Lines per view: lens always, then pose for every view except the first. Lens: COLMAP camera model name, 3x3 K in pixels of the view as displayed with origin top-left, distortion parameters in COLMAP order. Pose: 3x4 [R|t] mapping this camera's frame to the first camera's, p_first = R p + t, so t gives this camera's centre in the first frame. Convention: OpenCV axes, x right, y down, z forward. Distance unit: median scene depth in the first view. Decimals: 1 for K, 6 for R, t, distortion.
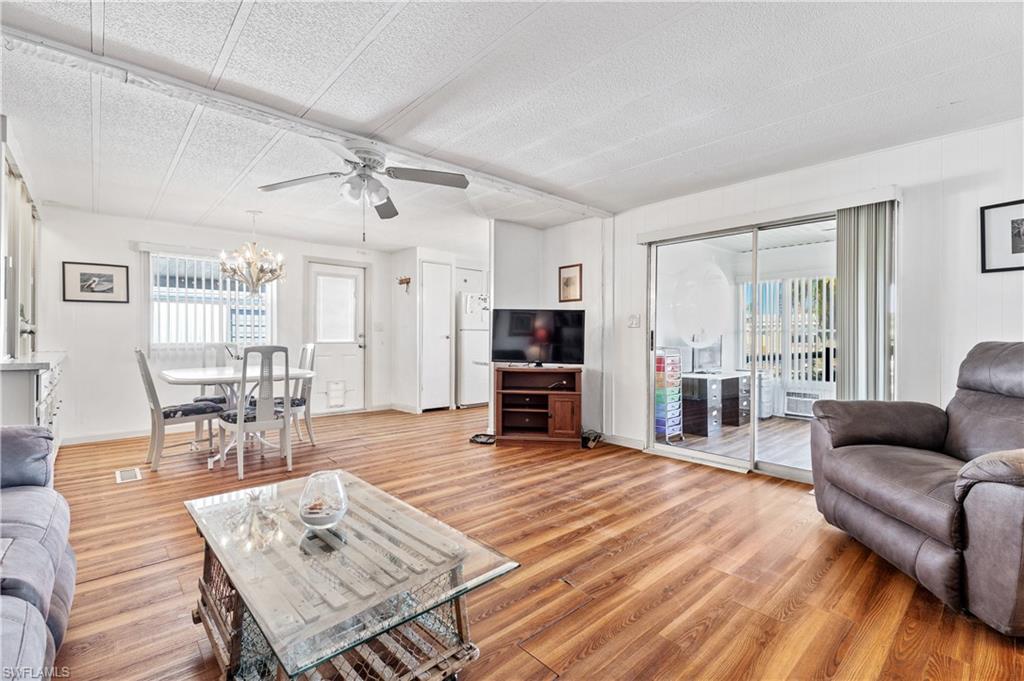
lens RADIAL K [[457.6, 0, 519.5], [0, 457.6, 337.0], [0, 0, 1]] dist [0.000362, 0.000339]
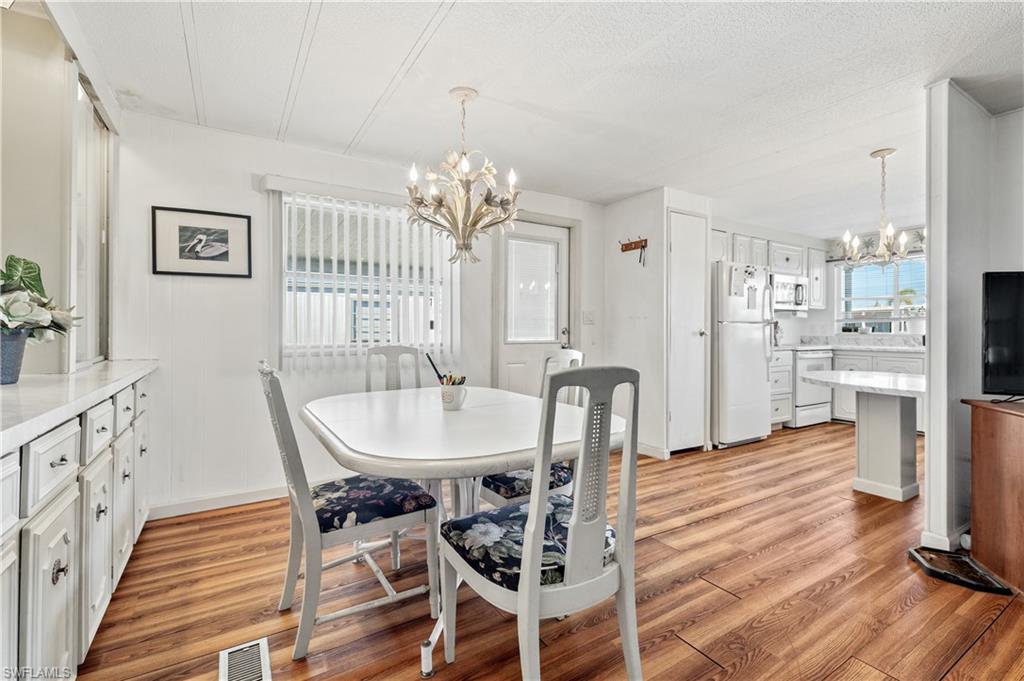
lens RADIAL K [[463.9, 0, 517.7], [0, 463.9, 330.0], [0, 0, 1]] dist [-0.000589, 0.000012]
pose [[0.981965, 0.000070, -0.189063, -0.393091], [-0.000324, 0.999999, -0.001309, -0.005625], [0.189063, 0.001347, 0.981964, 0.466530]]
